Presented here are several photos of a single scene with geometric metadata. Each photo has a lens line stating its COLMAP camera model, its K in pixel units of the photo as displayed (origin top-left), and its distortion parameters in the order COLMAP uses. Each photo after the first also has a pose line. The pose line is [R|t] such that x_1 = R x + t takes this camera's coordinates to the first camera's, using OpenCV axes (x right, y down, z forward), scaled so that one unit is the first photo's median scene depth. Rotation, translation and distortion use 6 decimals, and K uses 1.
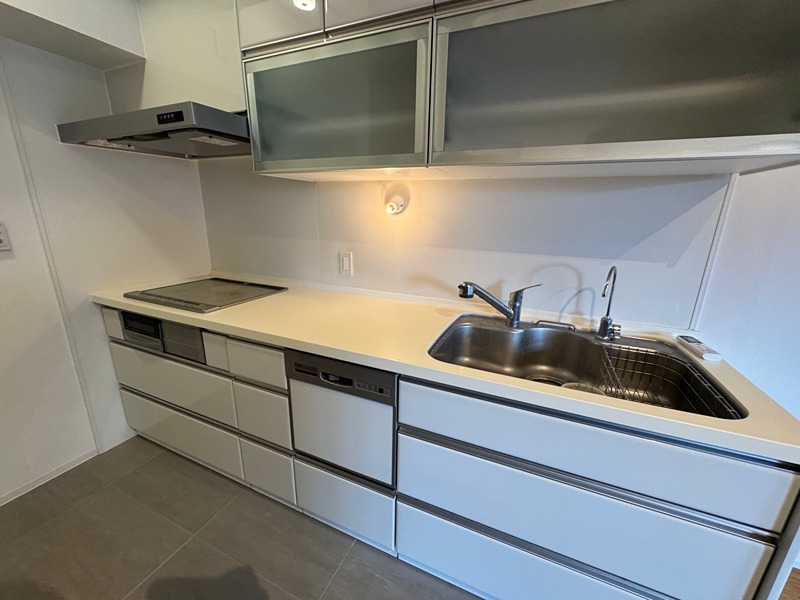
lens RADIAL K [[319.6, 0, 401.1], [0, 319.6, 301.3], [0, 0, 1]] dist [-0.002800, -0.000282]
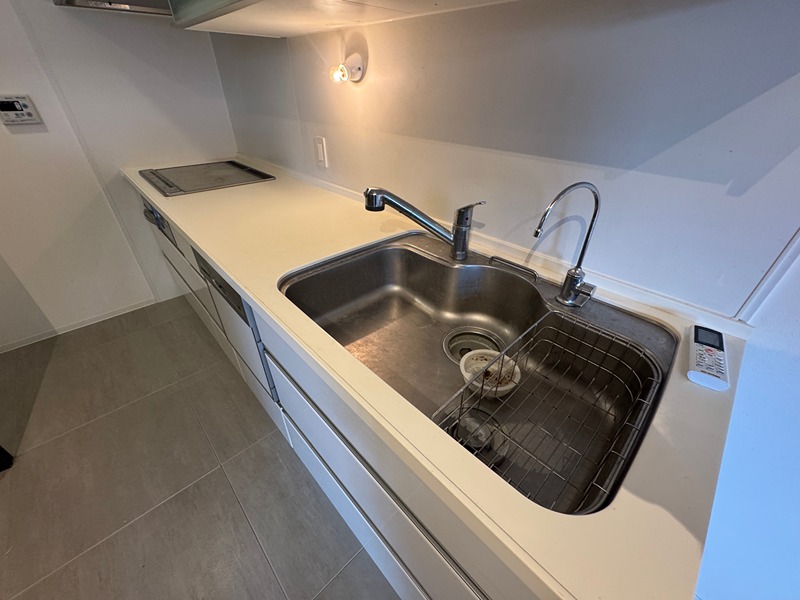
lens RADIAL K [[319.6, 0, 402.6], [0, 319.6, 300.1], [0, 0, 1]] dist [-0.002800, -0.000282]
pose [[0.923141, 0.205839, -0.324717, 0.499999], [-0.095753, 0.941082, 0.324339, -0.056670], [0.372347, -0.268318, 0.888461, 0.287483]]
